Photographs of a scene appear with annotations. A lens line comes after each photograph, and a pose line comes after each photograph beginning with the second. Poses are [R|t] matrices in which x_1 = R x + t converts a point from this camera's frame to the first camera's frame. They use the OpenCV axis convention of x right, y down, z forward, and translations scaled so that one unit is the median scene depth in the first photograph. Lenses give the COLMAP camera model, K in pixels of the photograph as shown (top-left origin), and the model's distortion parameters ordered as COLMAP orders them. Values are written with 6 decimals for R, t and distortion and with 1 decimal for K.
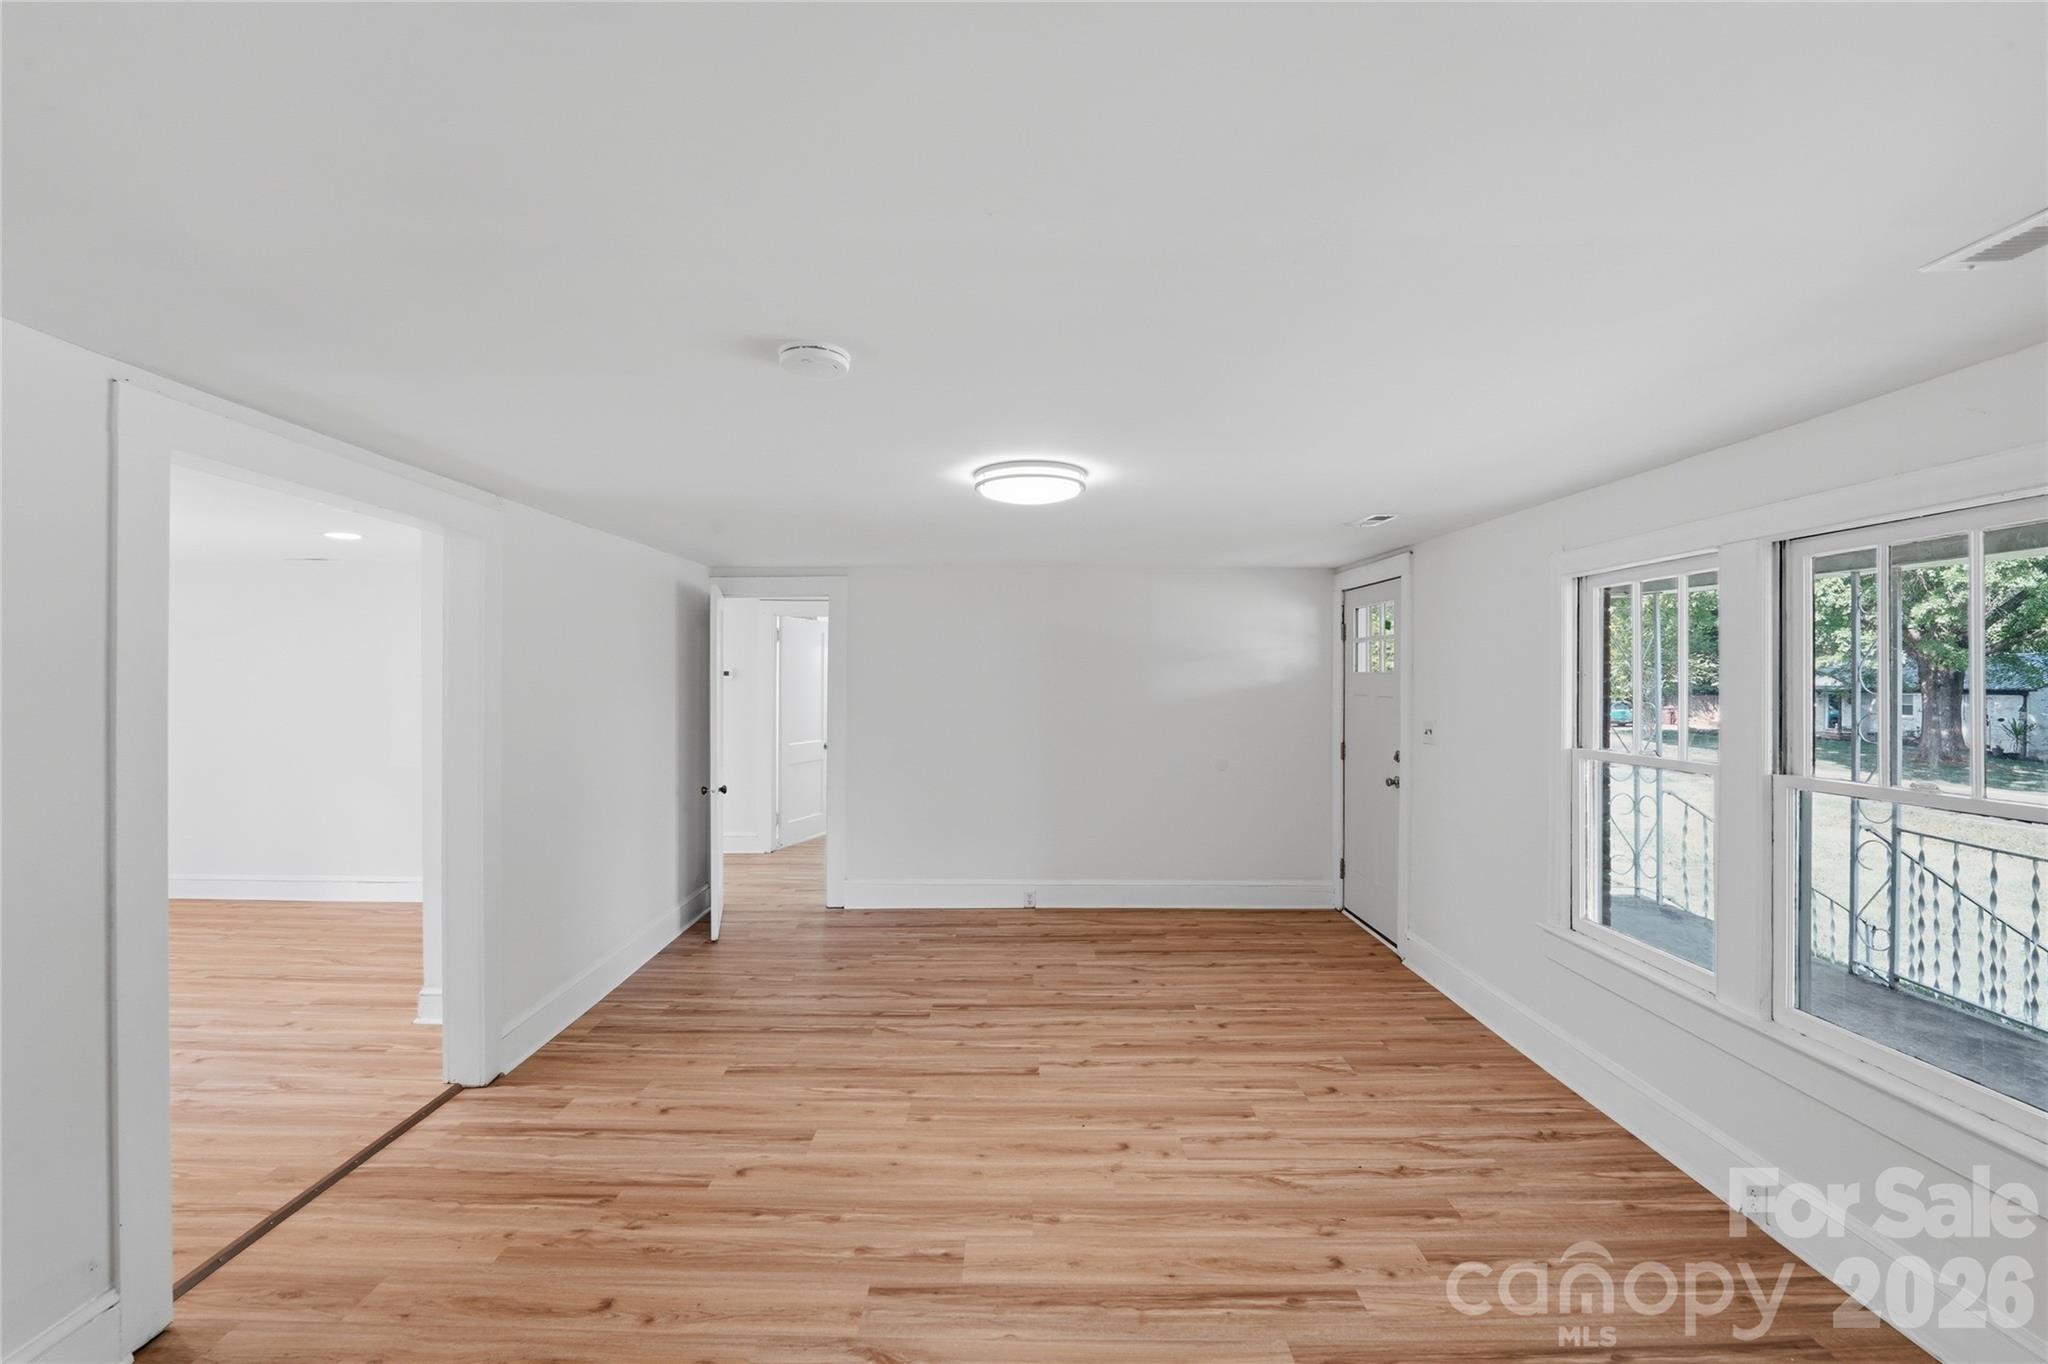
lens RADIAL K [[845.4, 0, 1017.1], [0, 845.4, 675.2], [0, 0, 1]] dist [-0.002829, -0.004750]
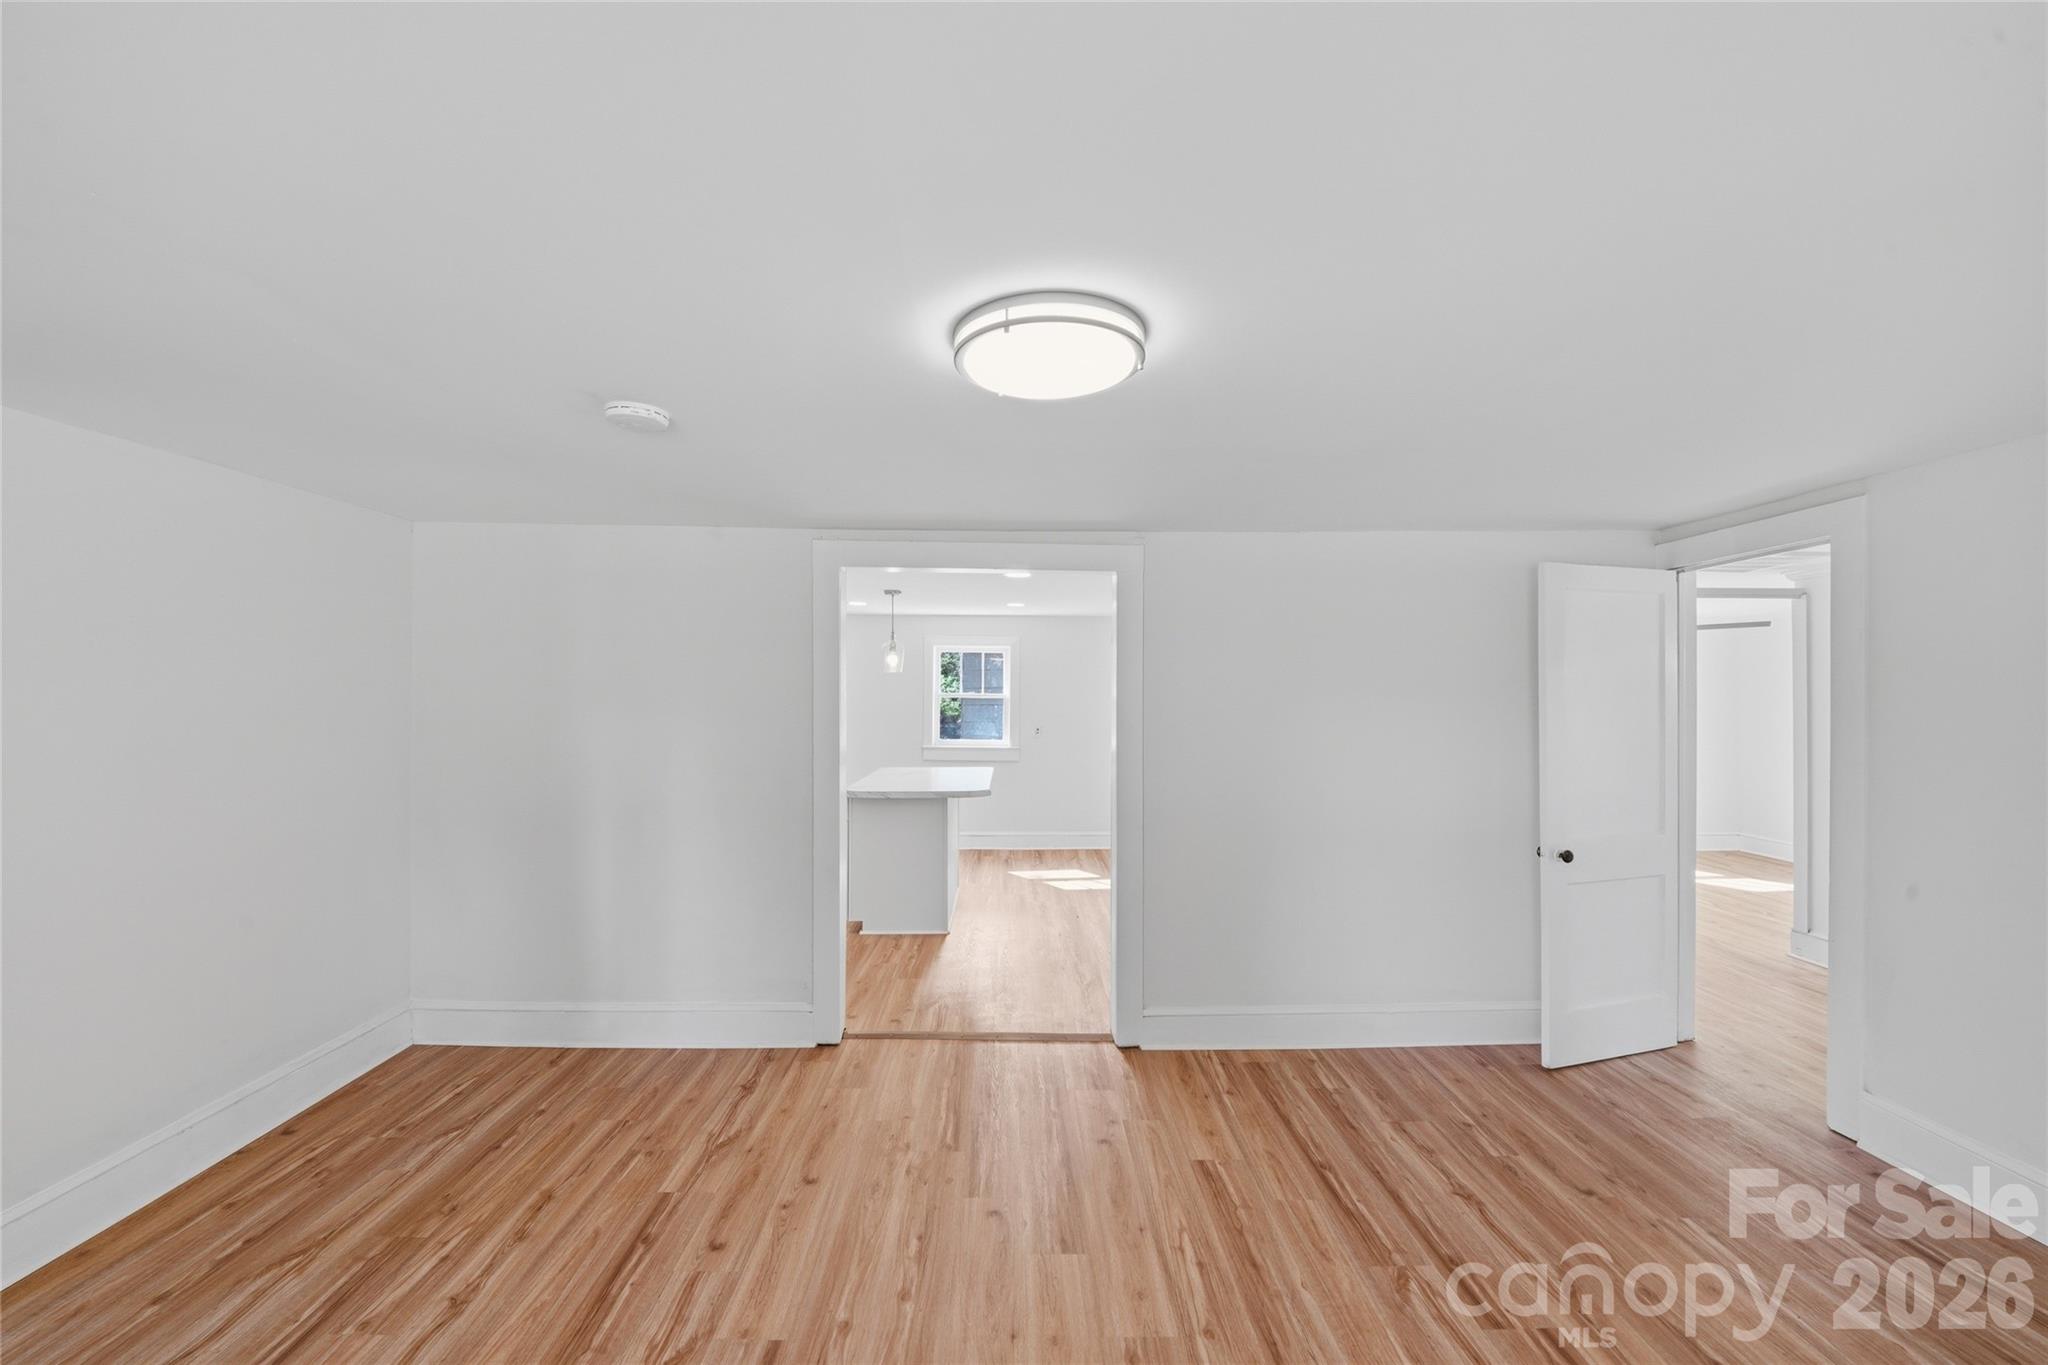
lens RADIAL K [[845.4, 0, 1017.1], [0, 845.4, 675.7], [0, 0, 1]] dist [-0.002829, -0.004750]
pose [[0.010010, -0.019199, -0.999766, 0.586243], [-0.002666, 0.999812, -0.019227, 0.004986], [0.999946, 0.002857, 0.009957, 0.945462]]
